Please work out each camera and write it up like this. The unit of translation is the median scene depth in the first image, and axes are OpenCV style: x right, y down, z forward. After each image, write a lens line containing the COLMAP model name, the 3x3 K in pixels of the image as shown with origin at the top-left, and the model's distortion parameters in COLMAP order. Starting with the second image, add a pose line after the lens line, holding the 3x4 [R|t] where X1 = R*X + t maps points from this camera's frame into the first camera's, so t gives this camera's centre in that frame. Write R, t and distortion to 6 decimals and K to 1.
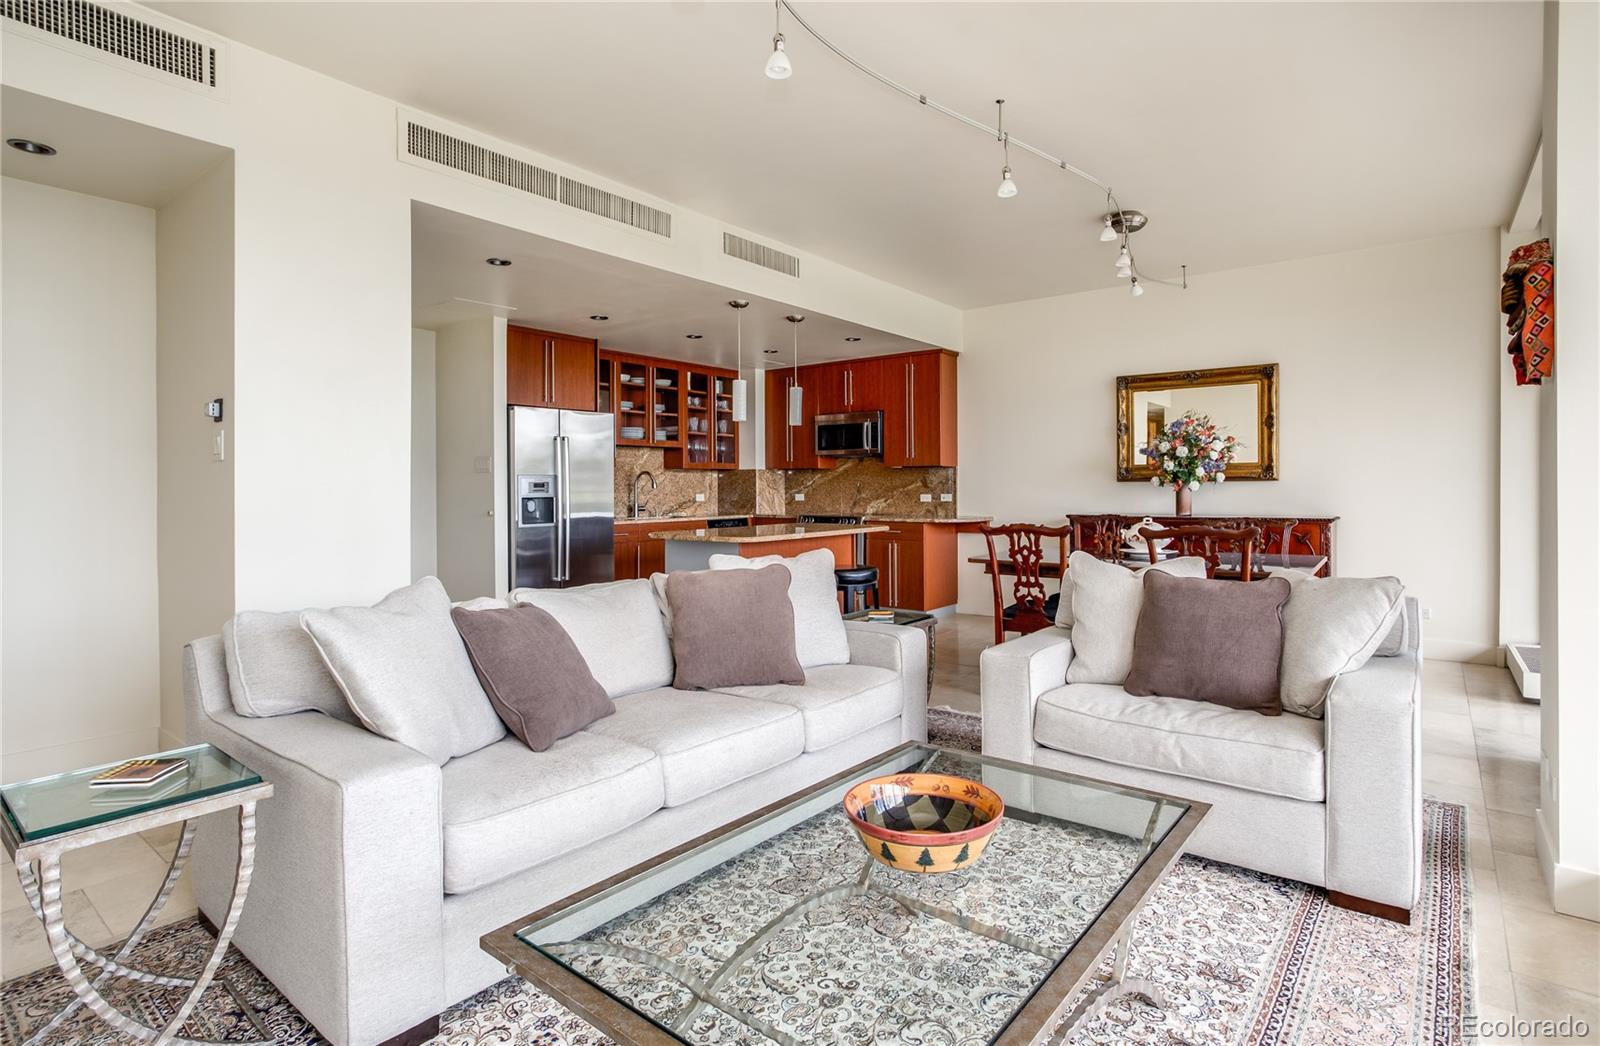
lens RADIAL K [[814.4, 0, 771.9], [0, 814.4, 484.6], [0, 0, 1]] dist [0.000829, 0.000322]
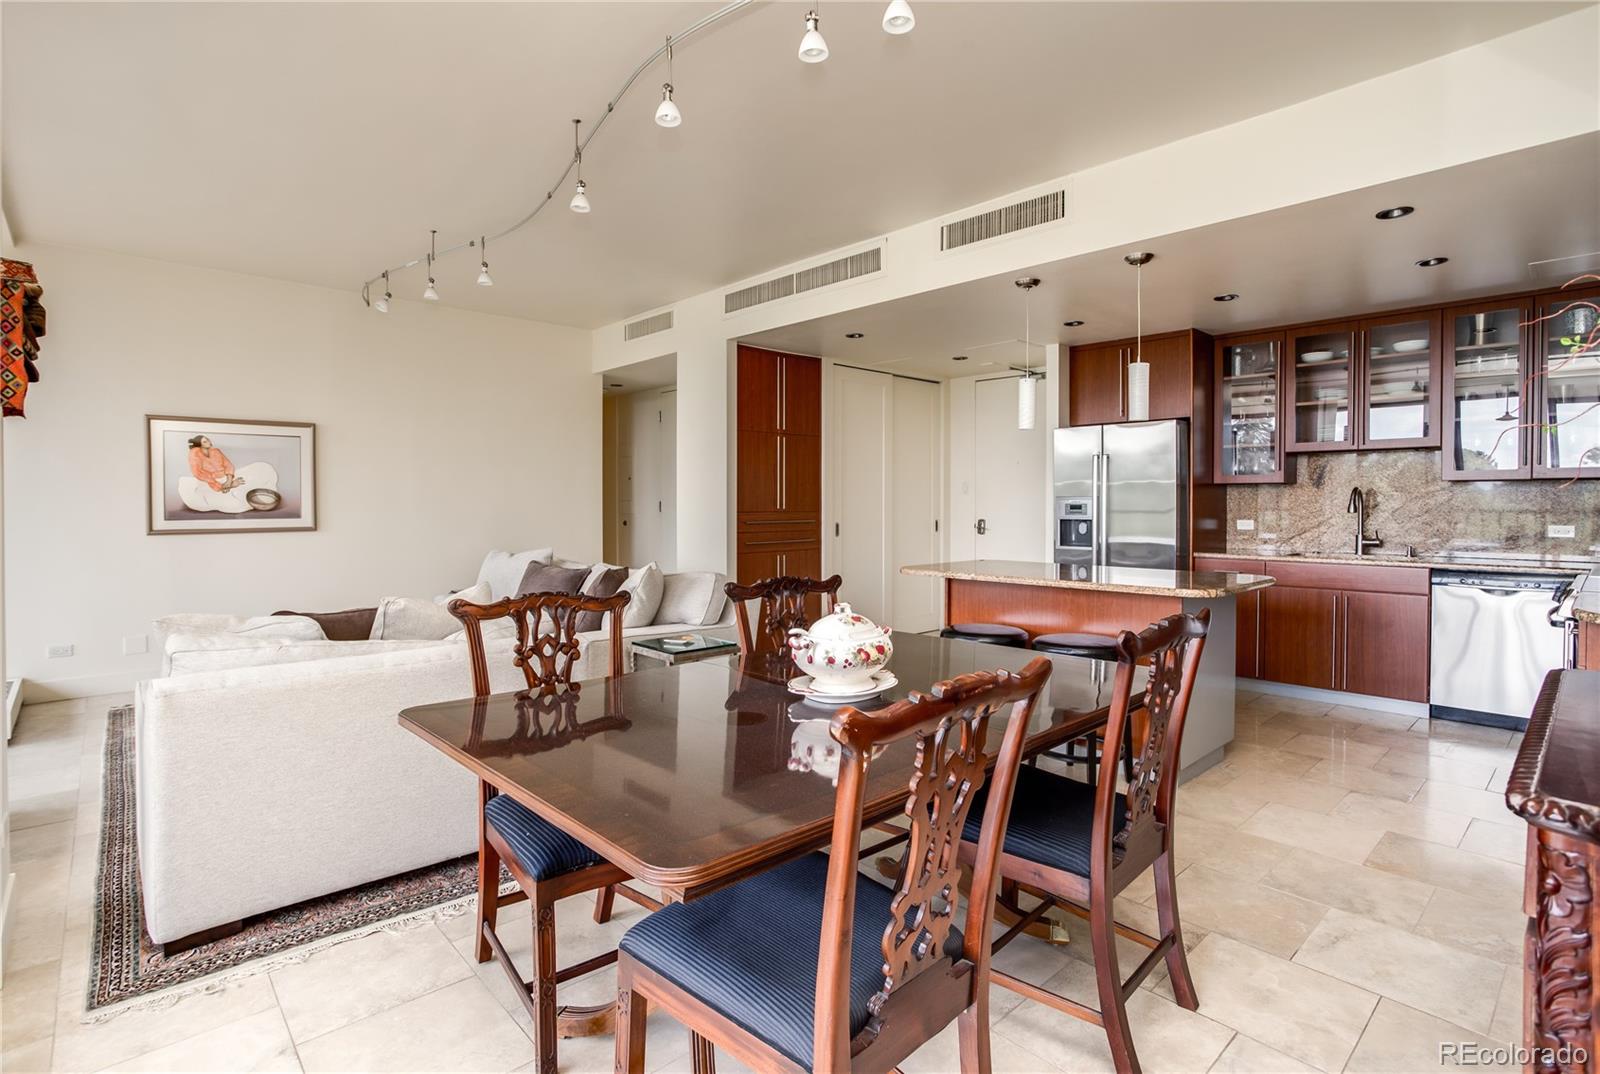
lens RADIAL K [[775.1, 0, 830.6], [0, 775.1, 513.7], [0, 0, 1]] dist [-0.010245, 0.003261]
pose [[-0.105851, 0.018725, -0.994206, 0.522801], [0.001498, 0.999825, 0.018671, -0.007106], [0.994381, 0.000487, -0.105860, 0.628440]]
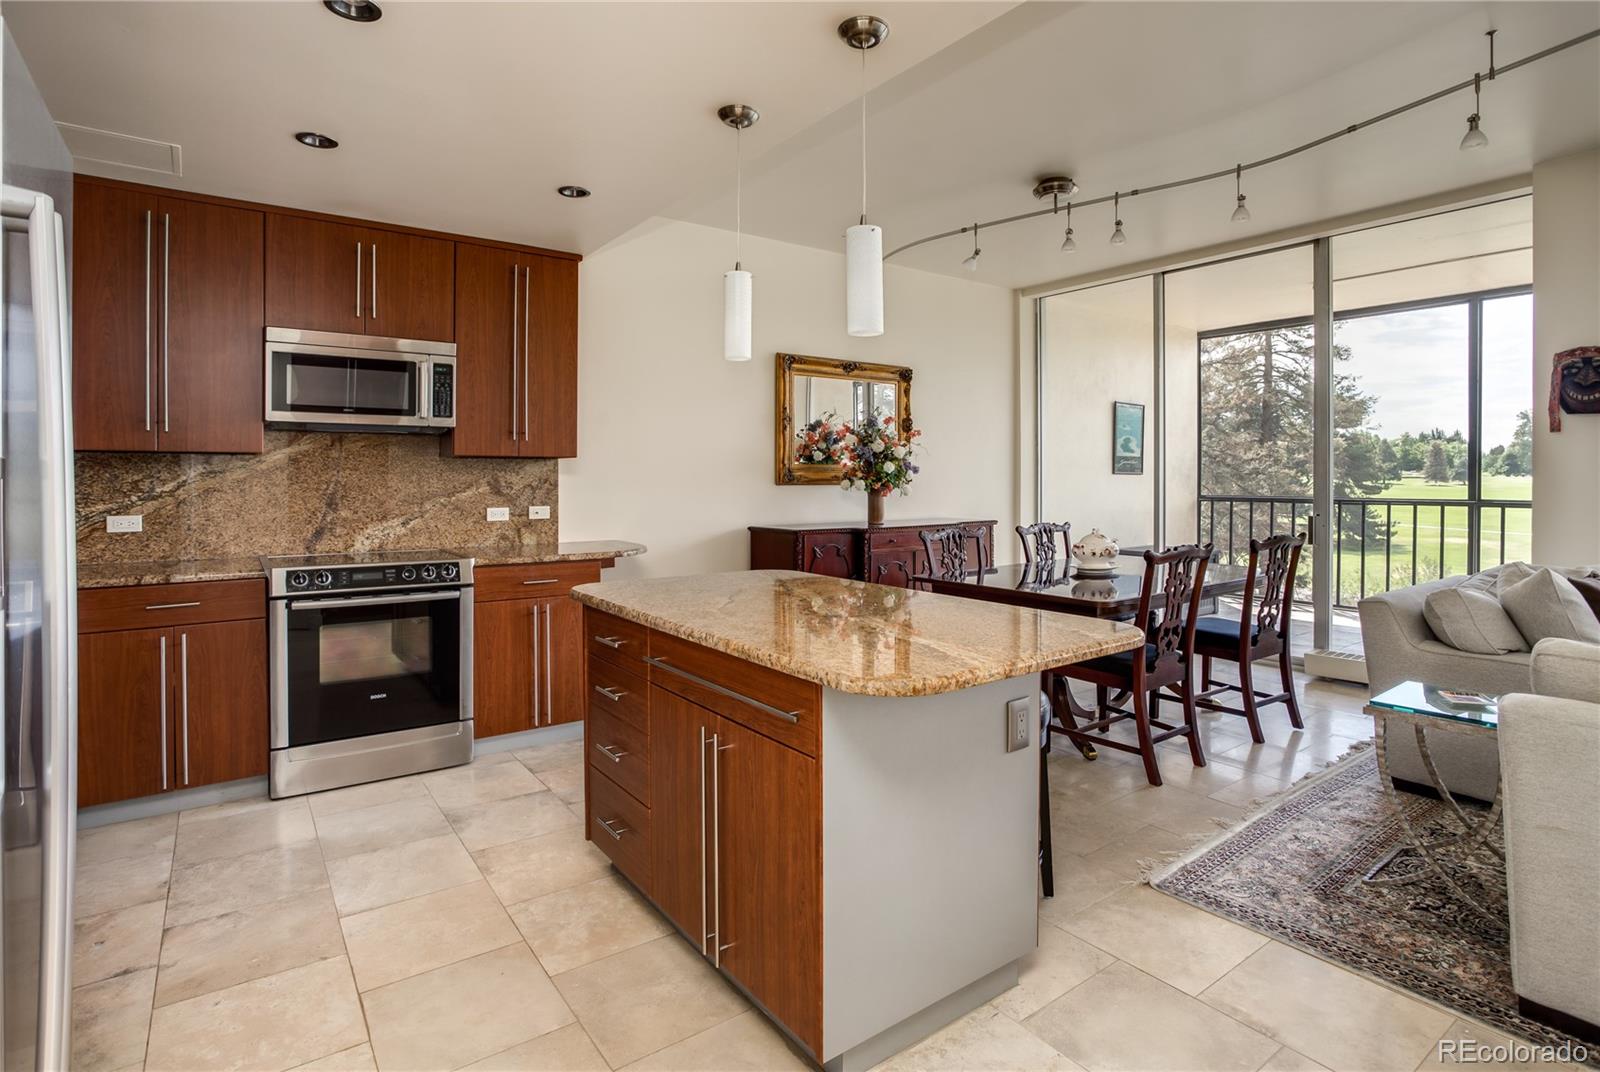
lens RADIAL K [[831.0, 0, 812.8], [0, 831.0, 476.1], [0, 0, 1]] dist [-0.015973, 0.004372]
pose [[0.234911, 0.007255, 0.971990, -0.300610], [-0.002439, 0.999973, -0.006874, -0.005971], [-0.972014, -0.000756, 0.234922, 0.655372]]
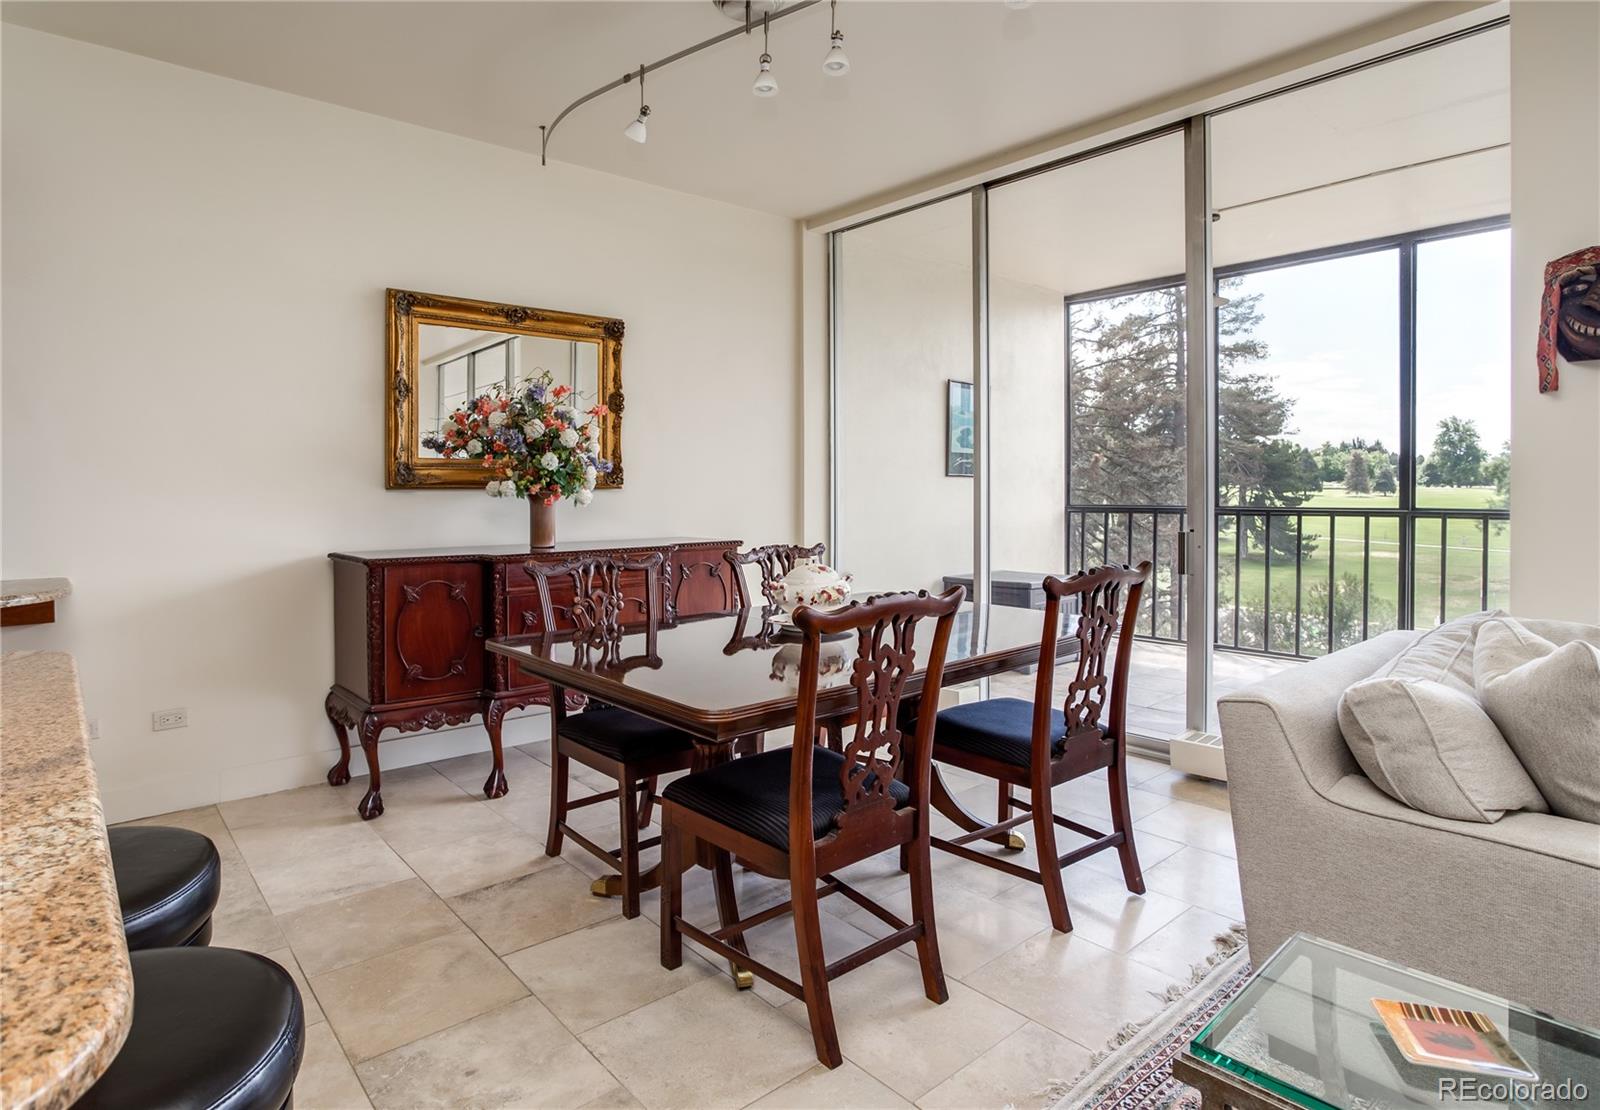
lens RADIAL K [[888.3, 0, 759.9], [0, 888.3, 490.2], [0, 0, 1]] dist [-0.022195, 0.002351]
pose [[0.185253, 0.005368, 0.982676, -0.074005], [0.001211, 0.999983, -0.005691, 0.000295], [-0.982690, 0.002245, 0.185244, 0.558126]]
